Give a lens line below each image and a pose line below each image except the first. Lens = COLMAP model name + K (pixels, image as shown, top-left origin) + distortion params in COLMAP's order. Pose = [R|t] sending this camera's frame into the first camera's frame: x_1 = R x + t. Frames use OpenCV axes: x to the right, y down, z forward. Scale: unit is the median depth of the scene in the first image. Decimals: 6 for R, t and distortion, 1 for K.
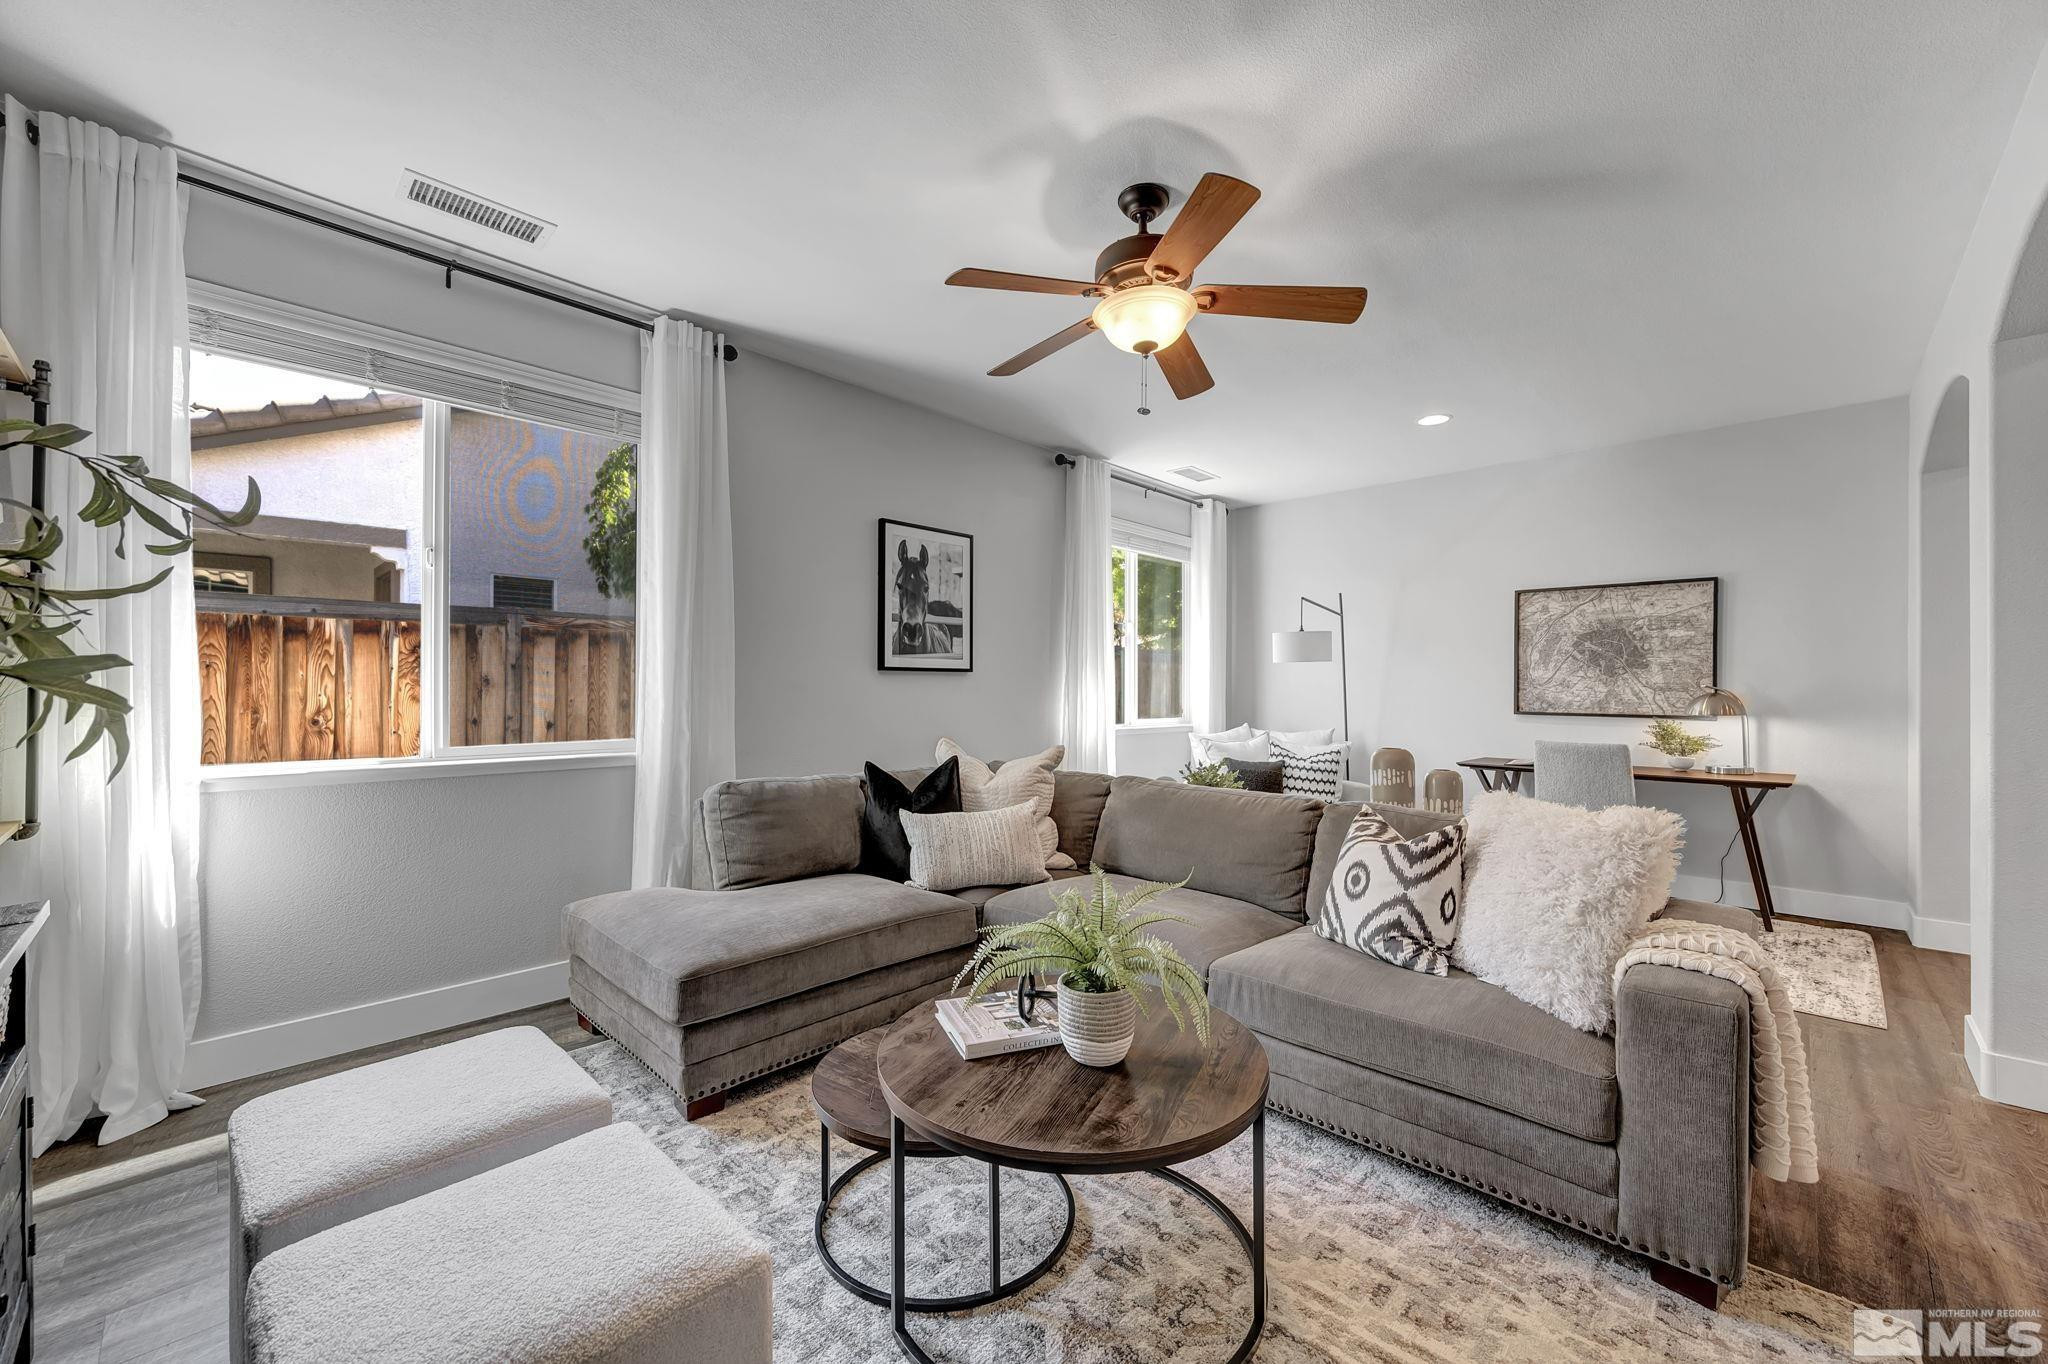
lens RADIAL K [[807.0, 0, 1036.1], [0, 807.0, 688.3], [0, 0, 1]] dist [0.007428, 0.000036]
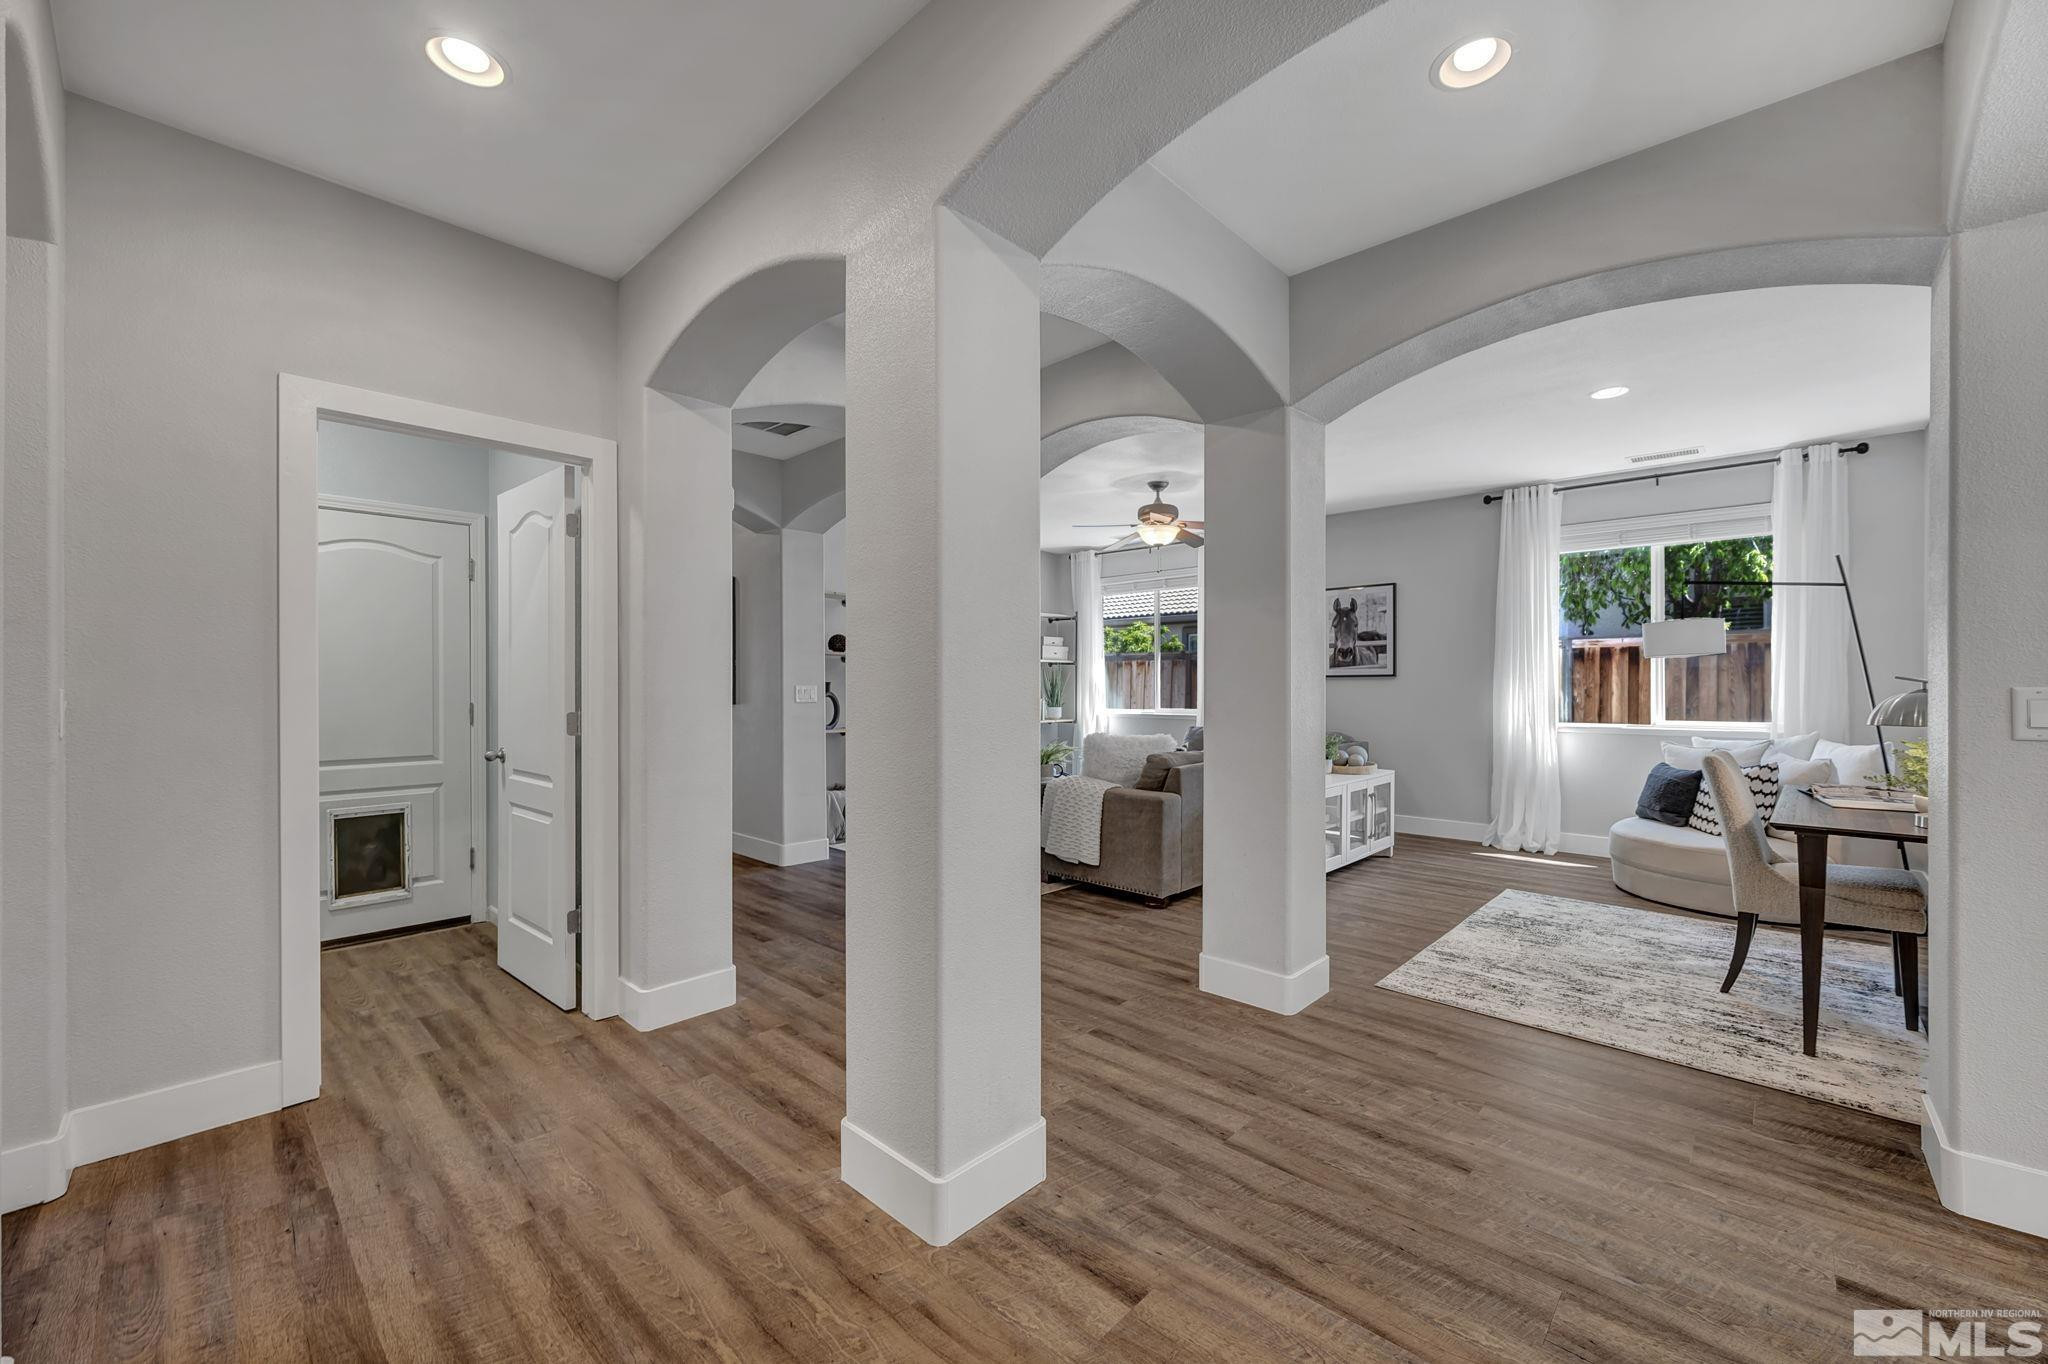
lens RADIAL K [[821.6, 0, 1036.6], [0, 821.6, 692.6], [0, 0, 1]] dist [0.001847, 0.000493]
pose [[0.003131, 0.001155, -0.999994, 1.541838], [0.000435, 0.999999, 0.001156, 0.008449], [0.999995, -0.000439, 0.003131, 0.373575]]
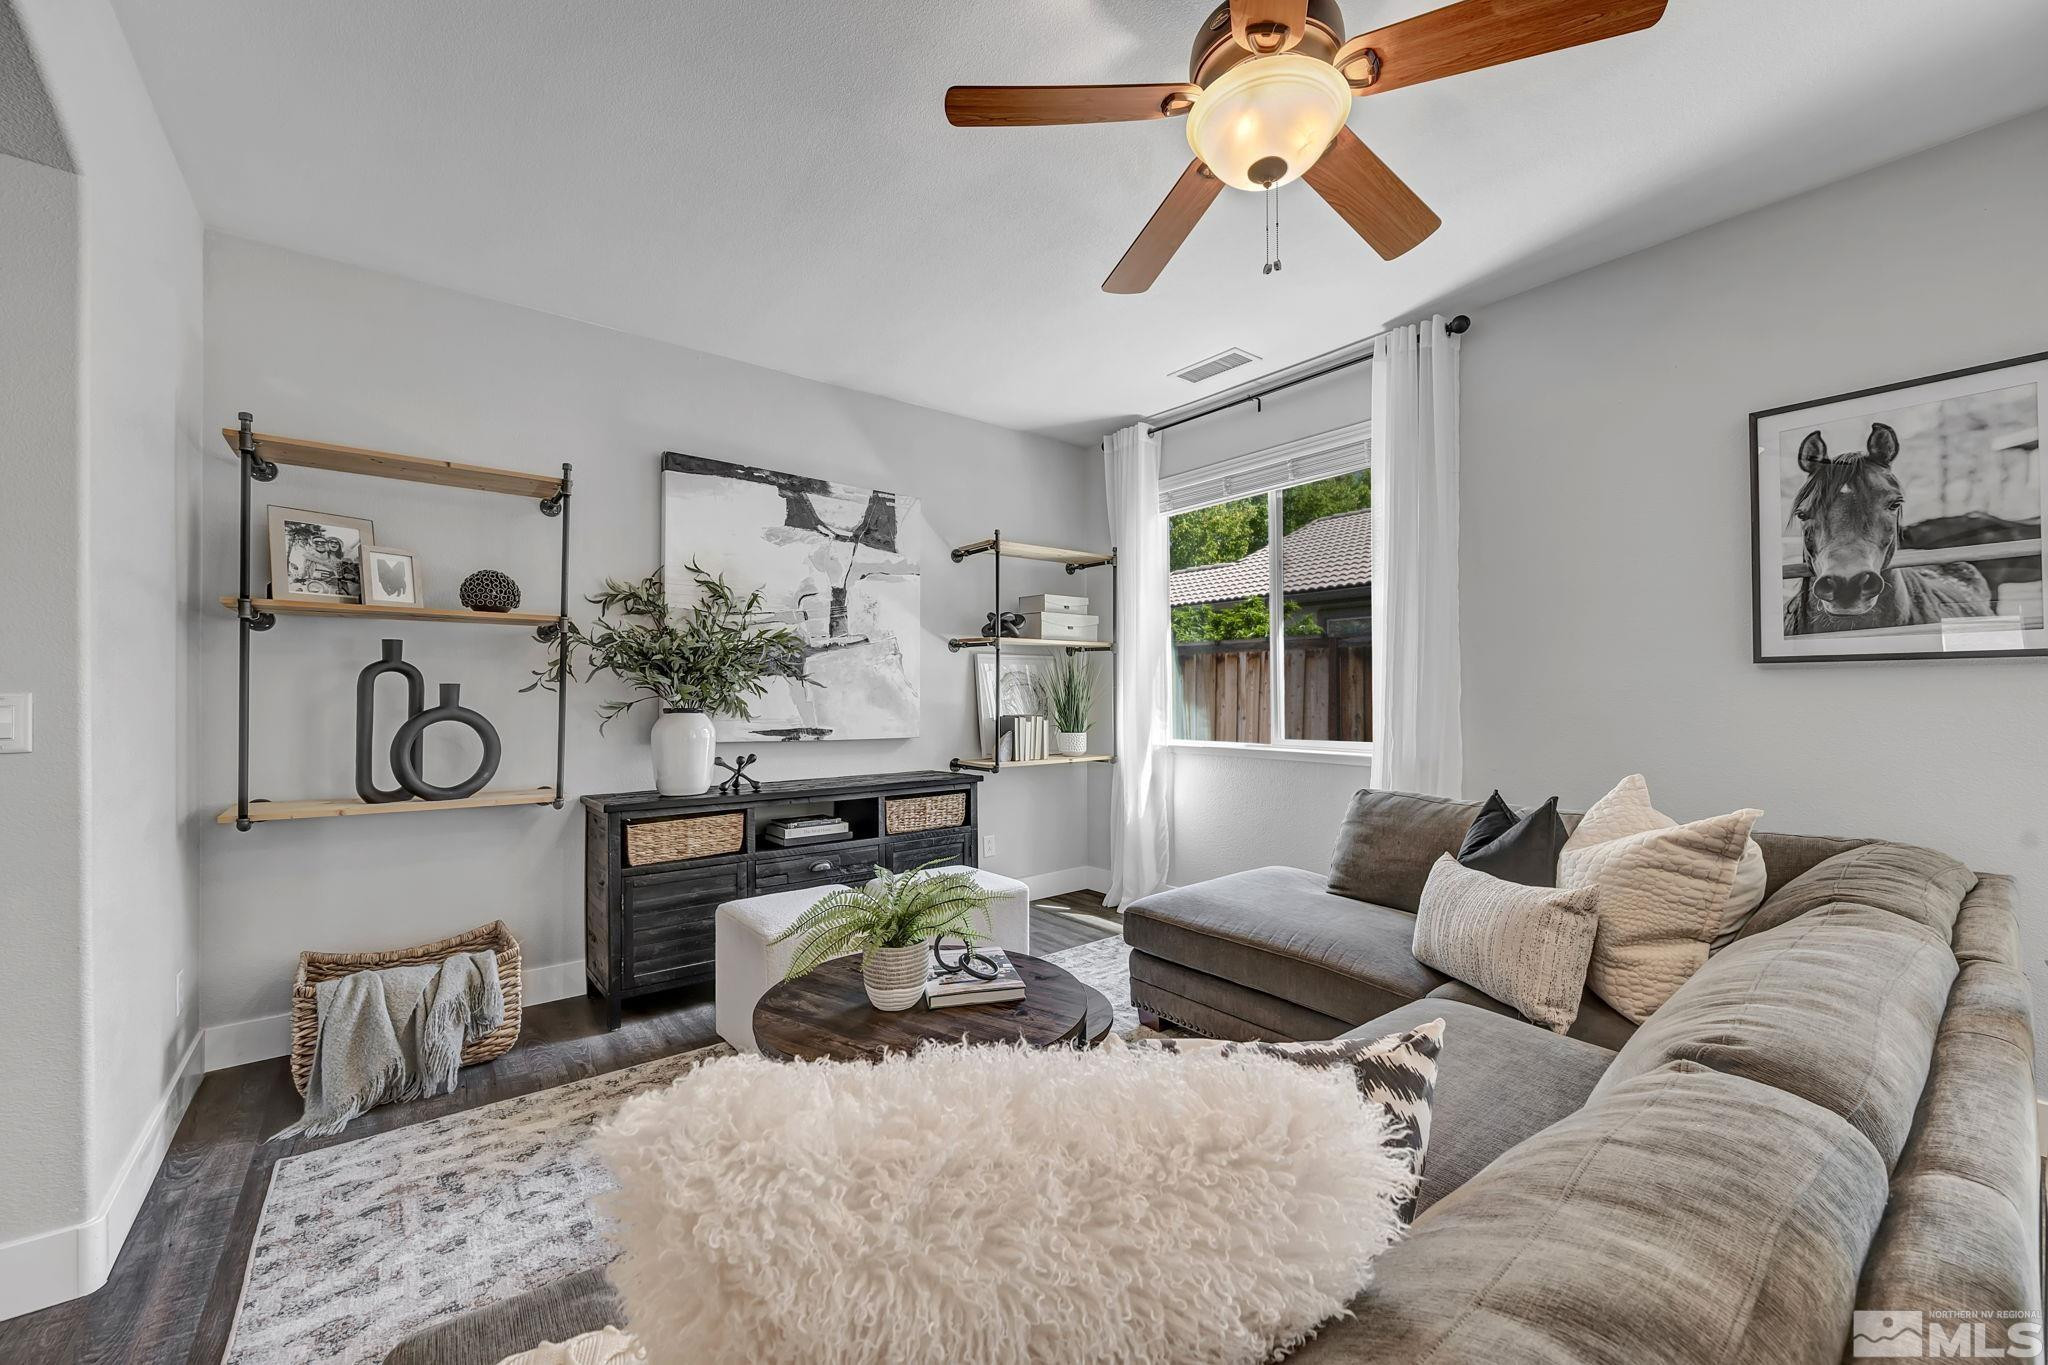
lens RADIAL K [[821.6, 0, 1036.6], [0, 821.6, 693.1], [0, 0, 1]] dist [0.001847, 0.000493]
pose [[-0.146058, -0.006543, -0.989254, 0.489837], [0.001854, 0.999975, -0.006888, 0.003172], [0.989274, -0.002840, -0.146042, 0.544886]]
